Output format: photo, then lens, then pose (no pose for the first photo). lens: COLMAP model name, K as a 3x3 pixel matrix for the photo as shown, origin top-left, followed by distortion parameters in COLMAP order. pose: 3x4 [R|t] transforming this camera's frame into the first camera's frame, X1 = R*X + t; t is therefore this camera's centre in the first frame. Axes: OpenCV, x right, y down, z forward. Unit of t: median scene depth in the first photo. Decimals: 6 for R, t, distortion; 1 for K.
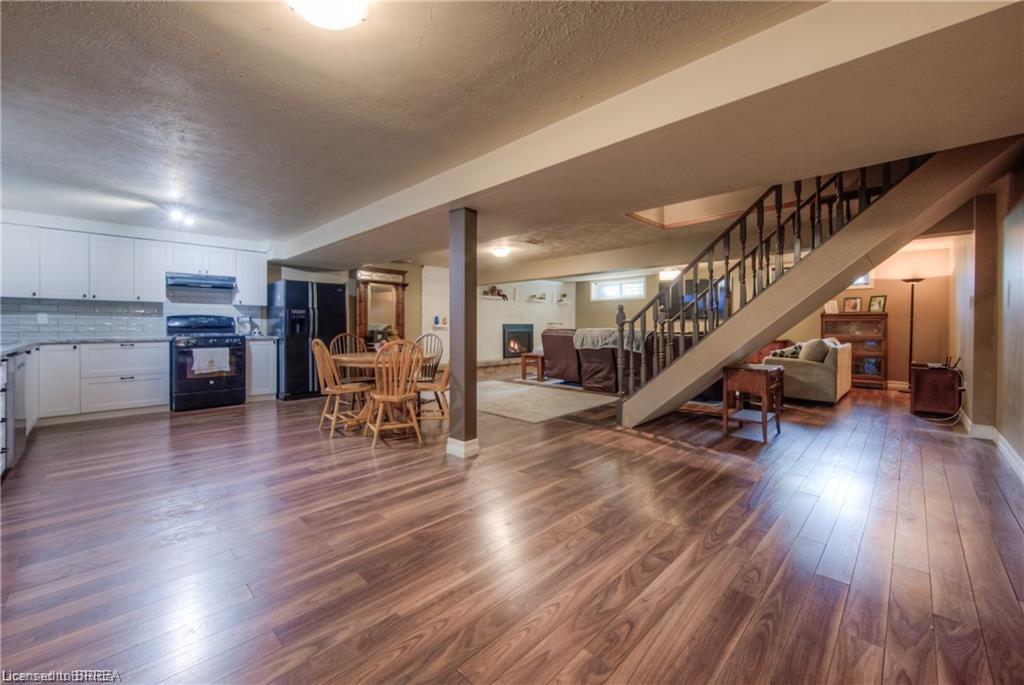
lens RADIAL K [[409.9, 0, 499.5], [0, 409.9, 330.9], [0, 0, 1]] dist [-0.000971, -0.001973]
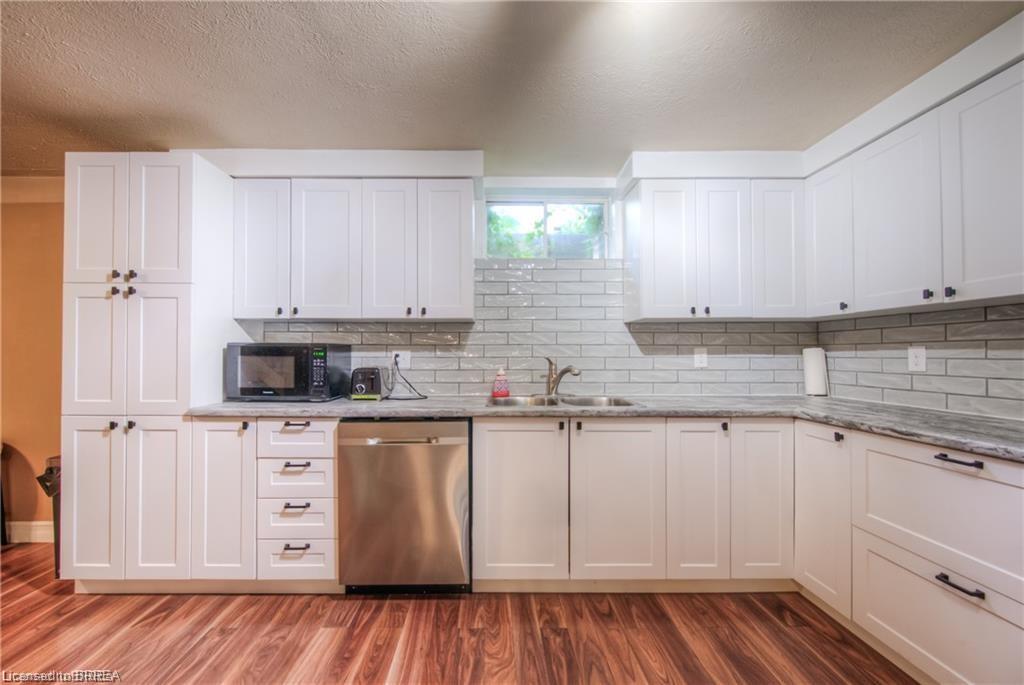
lens RADIAL K [[409.9, 0, 491.5], [0, 409.9, 348.9], [0, 0, 1]] dist [-0.000971, -0.001973]
pose [[-0.693119, -0.010625, -0.720745, -0.417403], [-0.008772, 0.999942, -0.006305, -0.027774], [0.720770, 0.001952, -0.693171, 0.791301]]
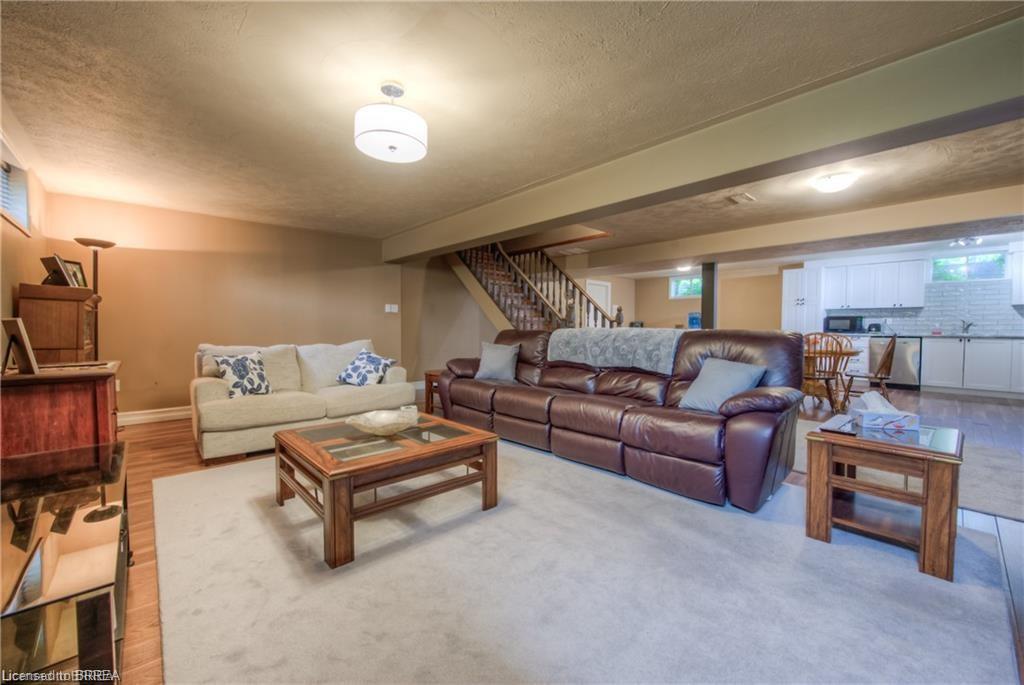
lens RADIAL K [[409.9, 0, 505.2], [0, 409.9, 339.2], [0, 0, 1]] dist [-0.000971, -0.001973]
pose [[-0.999243, -0.003969, 0.038699, 0.458024], [-0.002306, 0.999076, 0.042922, -0.013973], [-0.038833, 0.042800, -0.998329, 1.719181]]
